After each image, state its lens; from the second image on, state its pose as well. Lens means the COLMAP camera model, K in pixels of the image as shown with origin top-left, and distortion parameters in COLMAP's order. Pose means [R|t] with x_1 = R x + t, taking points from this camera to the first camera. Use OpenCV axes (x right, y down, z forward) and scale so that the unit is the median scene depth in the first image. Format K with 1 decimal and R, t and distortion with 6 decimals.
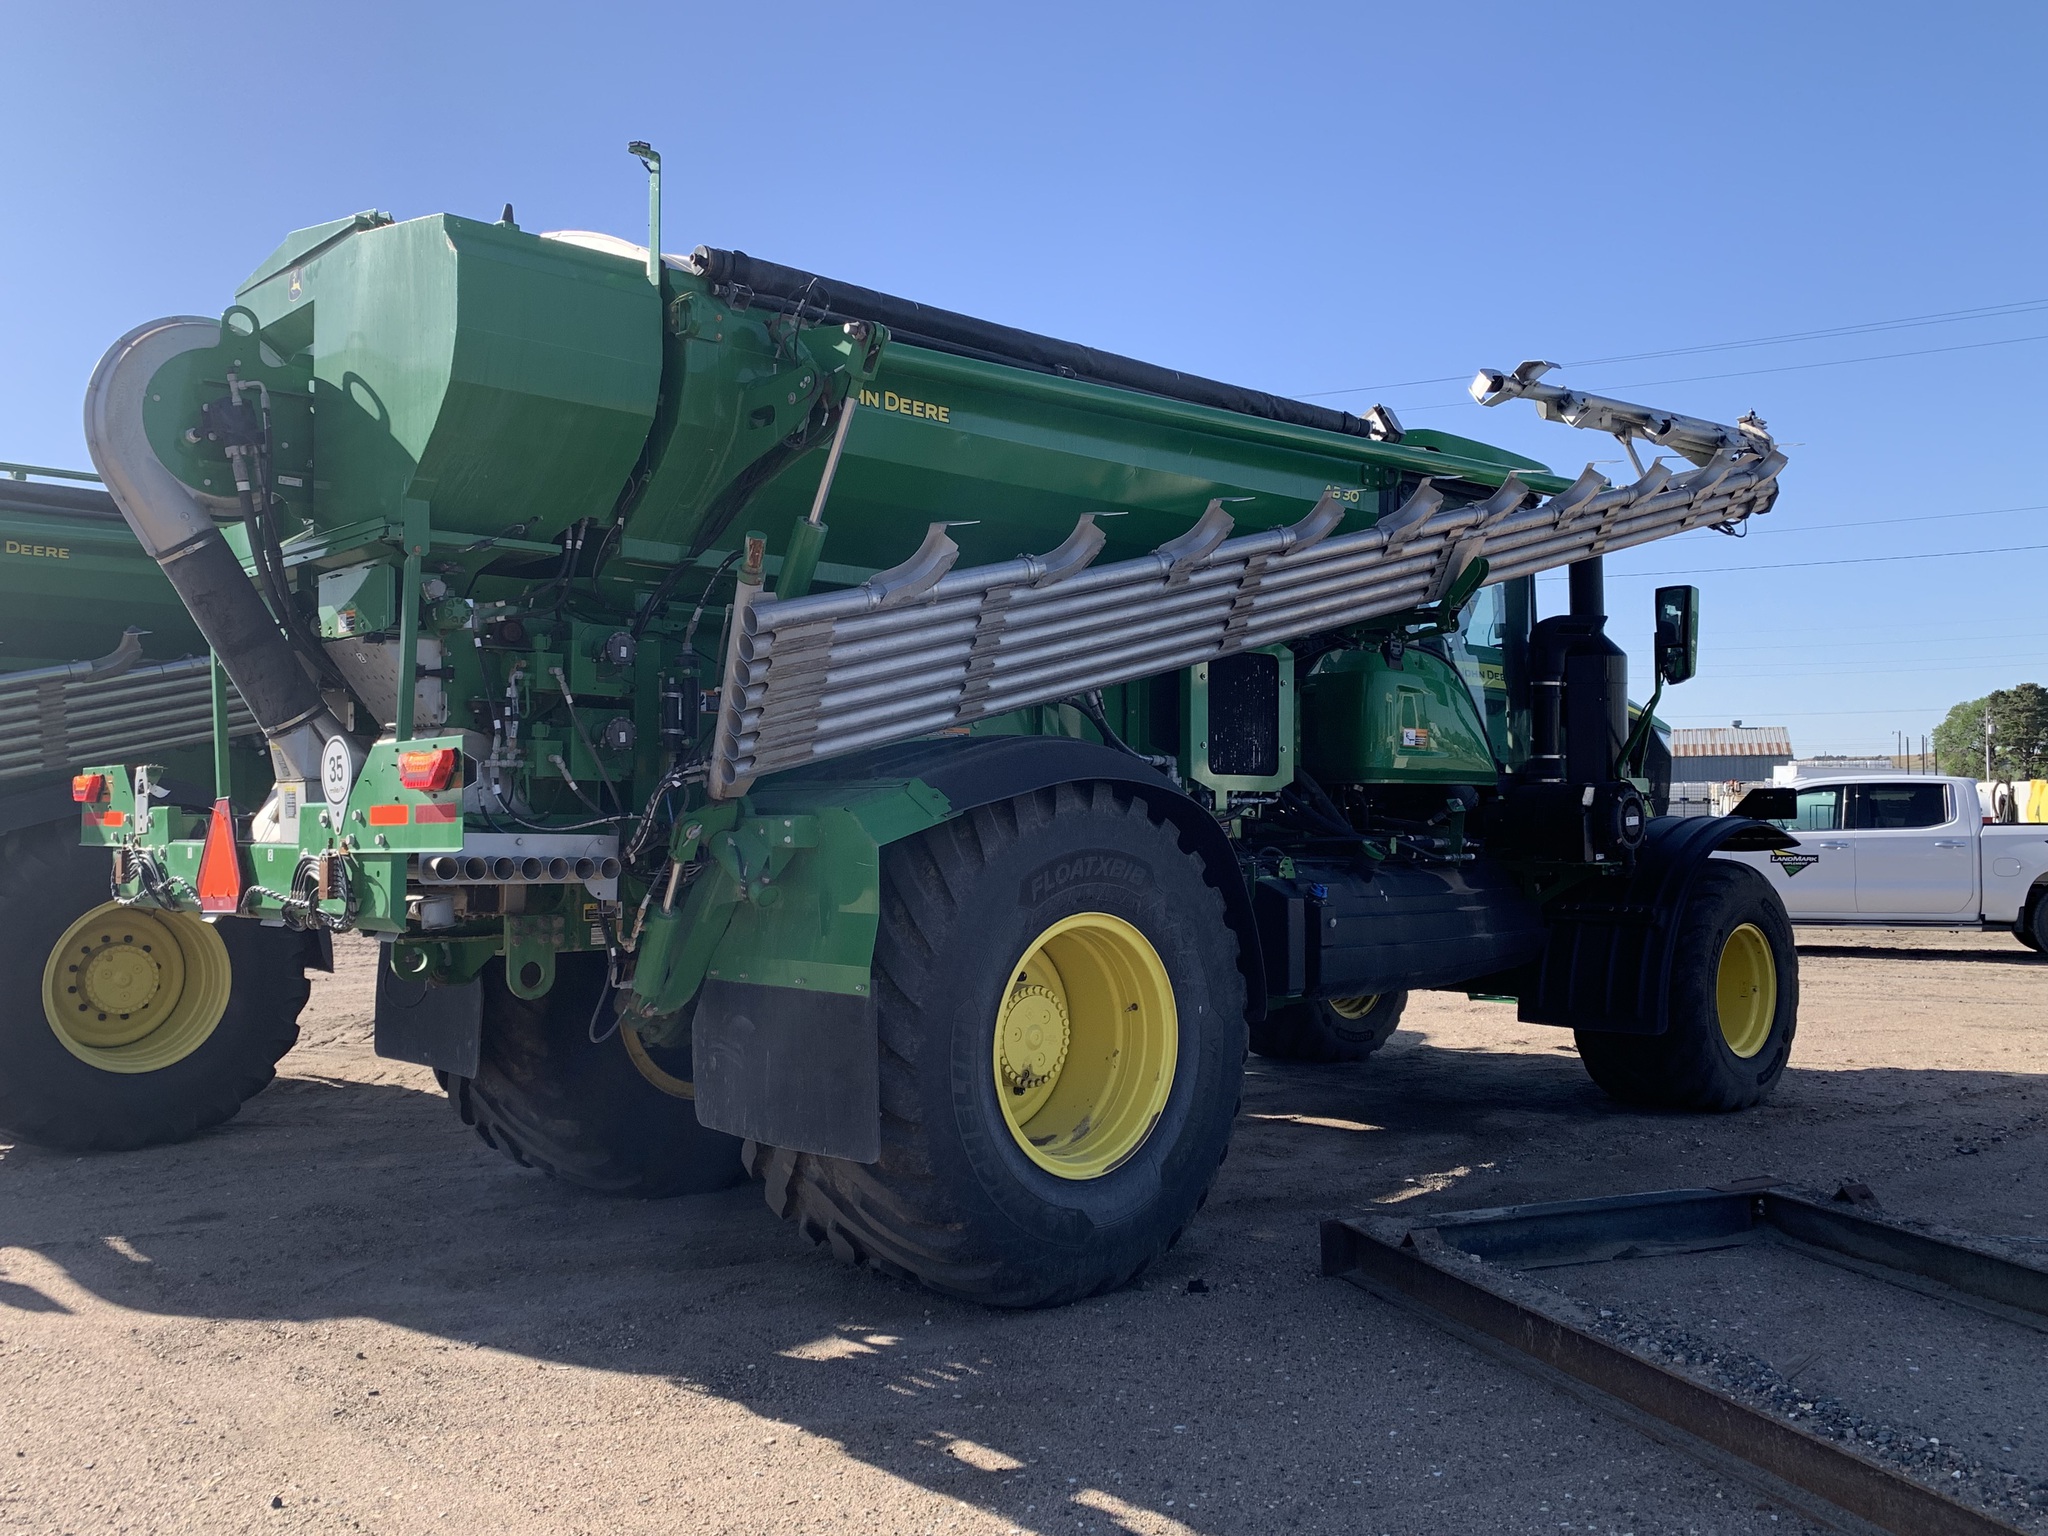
lens RADIAL K [[1746.4, 0, 987.4], [0, 1746.4, 764.0], [0, 0, 1]] dist [0.127737, -0.326262]
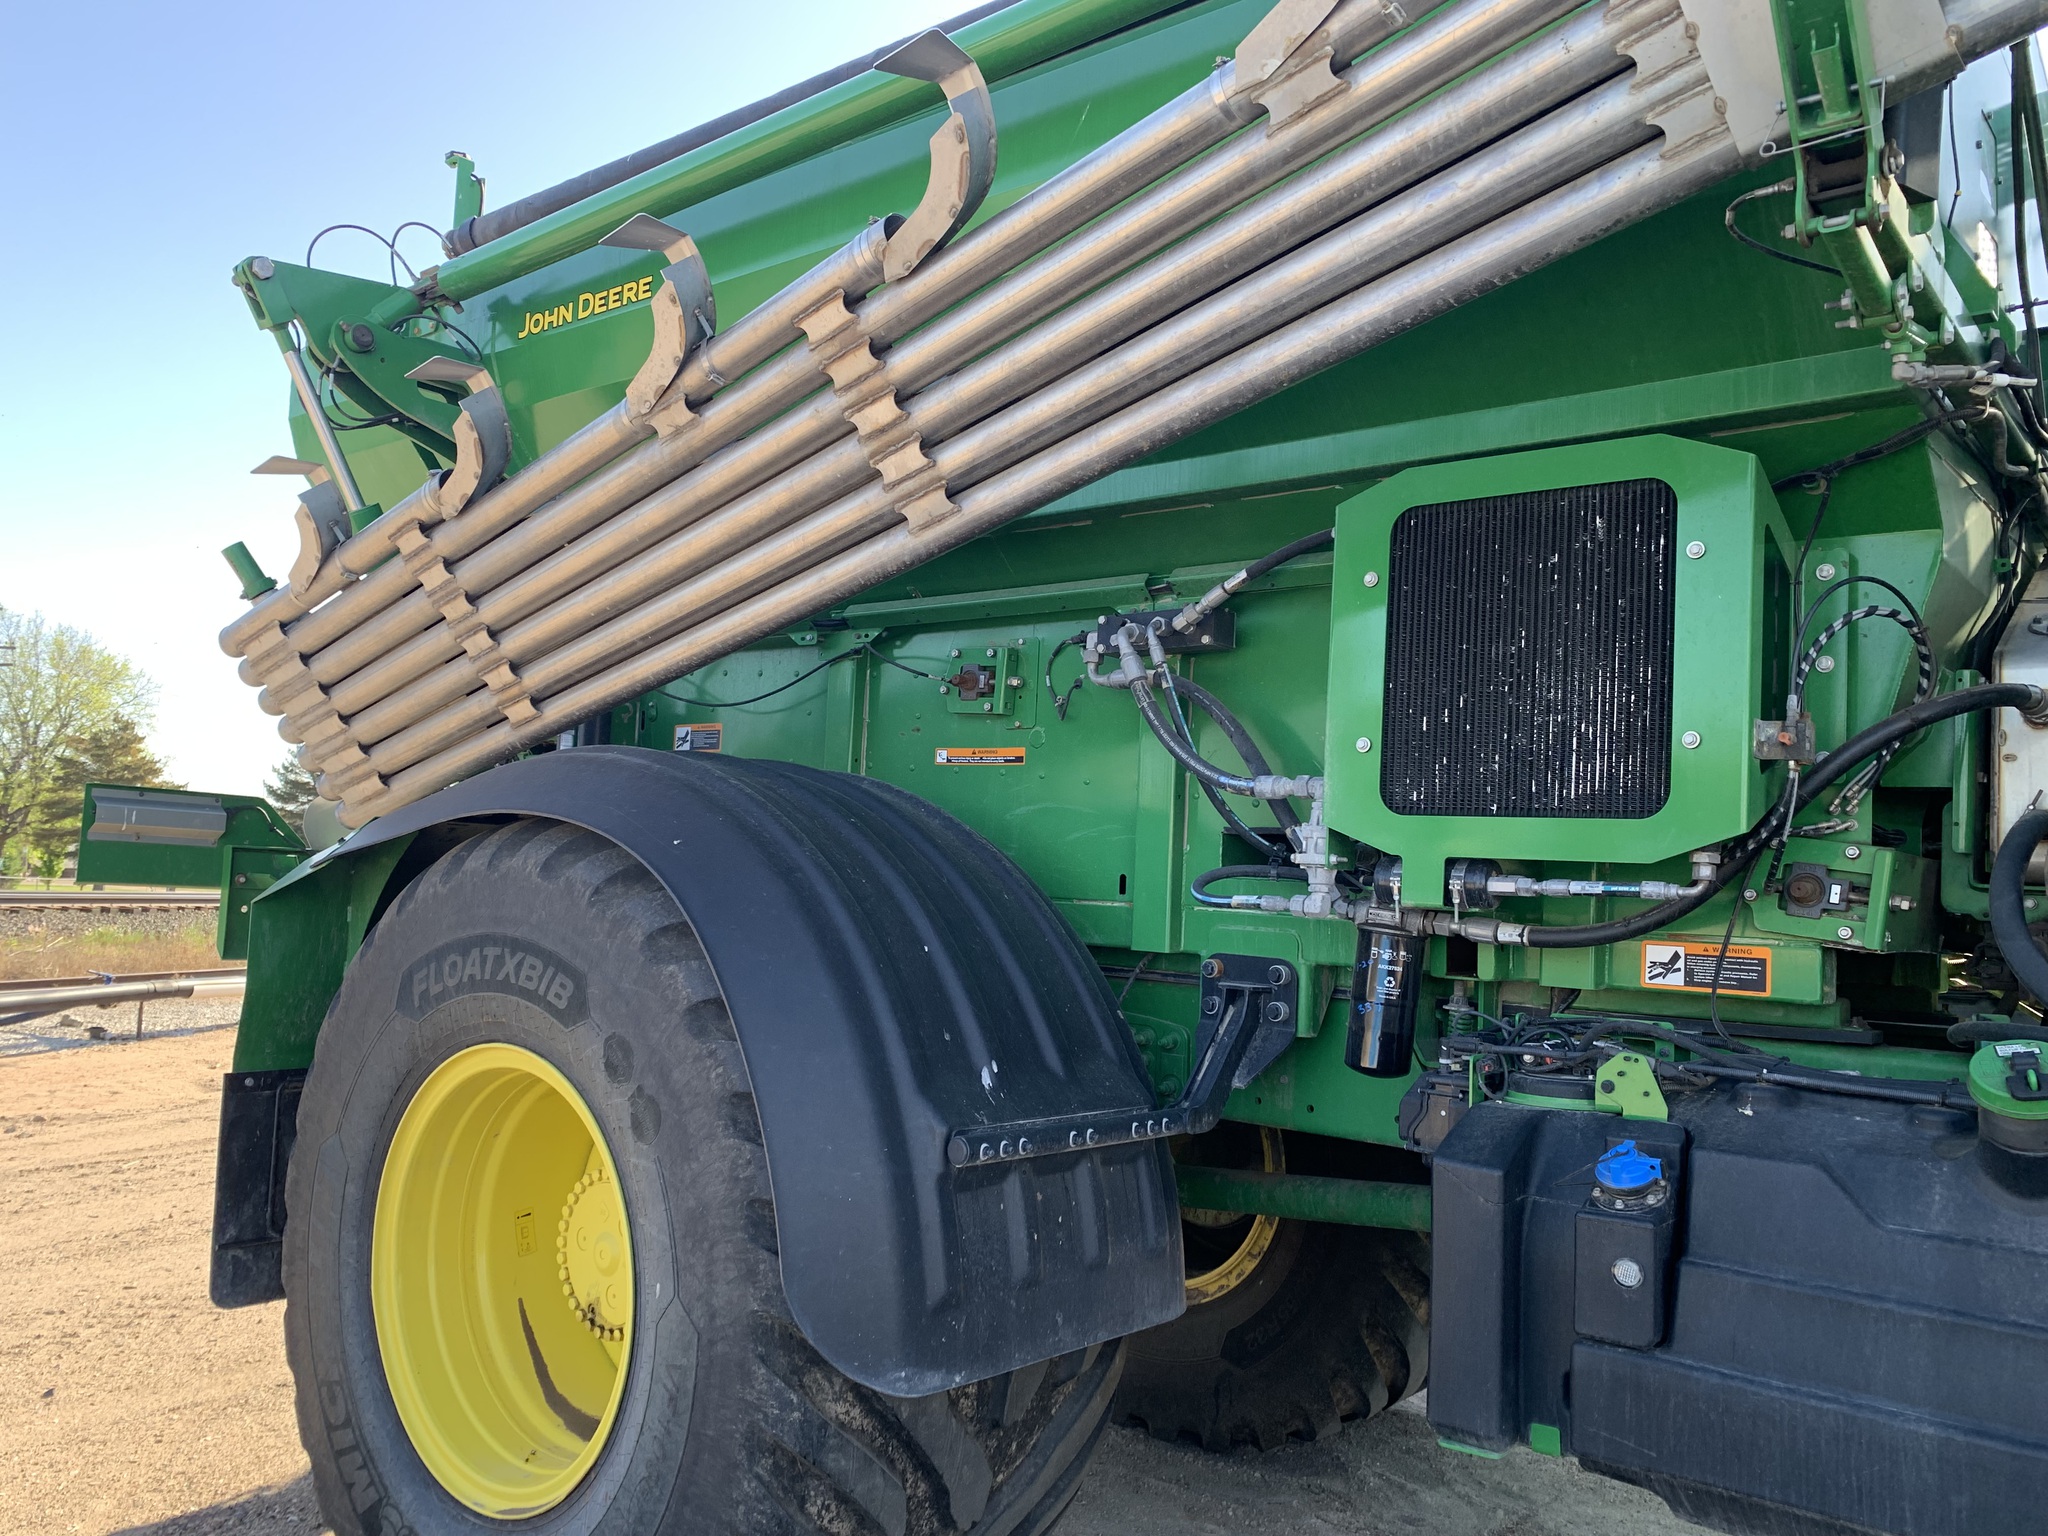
lens RADIAL K [[1524.9, 0, 978.2], [0, 1524.9, 777.7], [0, 0, 1]] dist [0.067123, -0.081037]
pose [[0.140552, -0.056588, -0.988455, 0.550523], [-0.011528, 0.998204, -0.058786, 0.022932], [0.990006, 0.019658, 0.139648, 1.009110]]
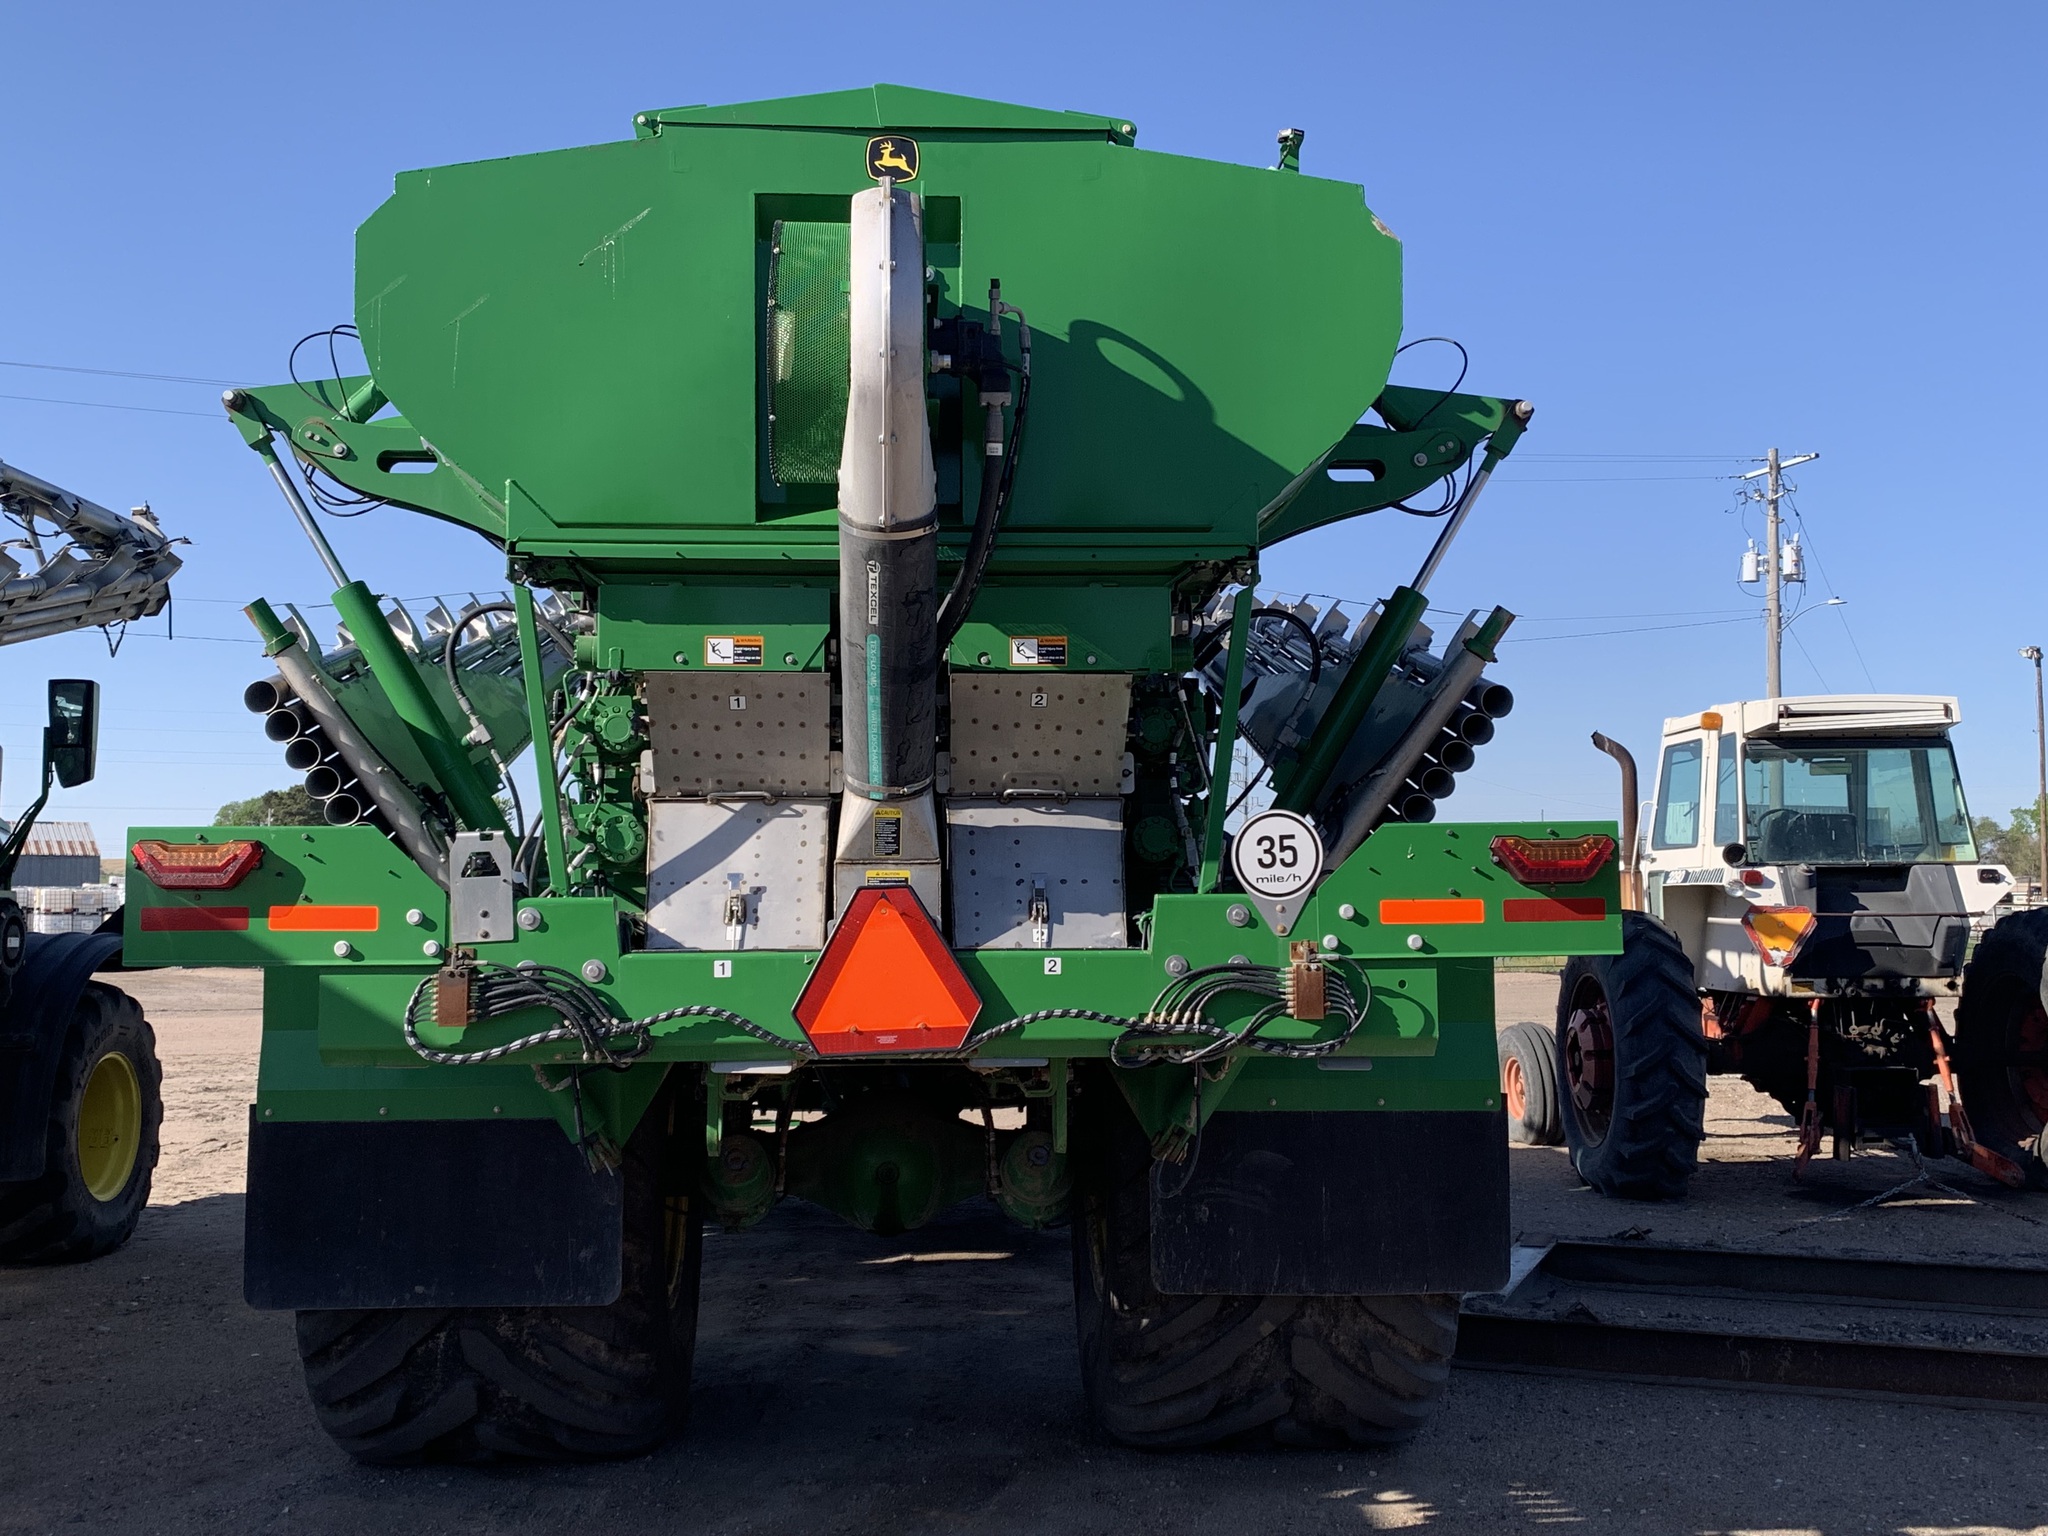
lens RADIAL K [[2078.5, 0, 988.8], [0, 2078.5, 776.5], [0, 0, 1]] dist [0.207700, -0.670867]
pose [[0.637836, 0.054617, 0.768233, -0.926546], [-0.021773, 0.998362, -0.052900, 0.016789], [-0.769864, 0.017015, 0.637981, 0.407898]]
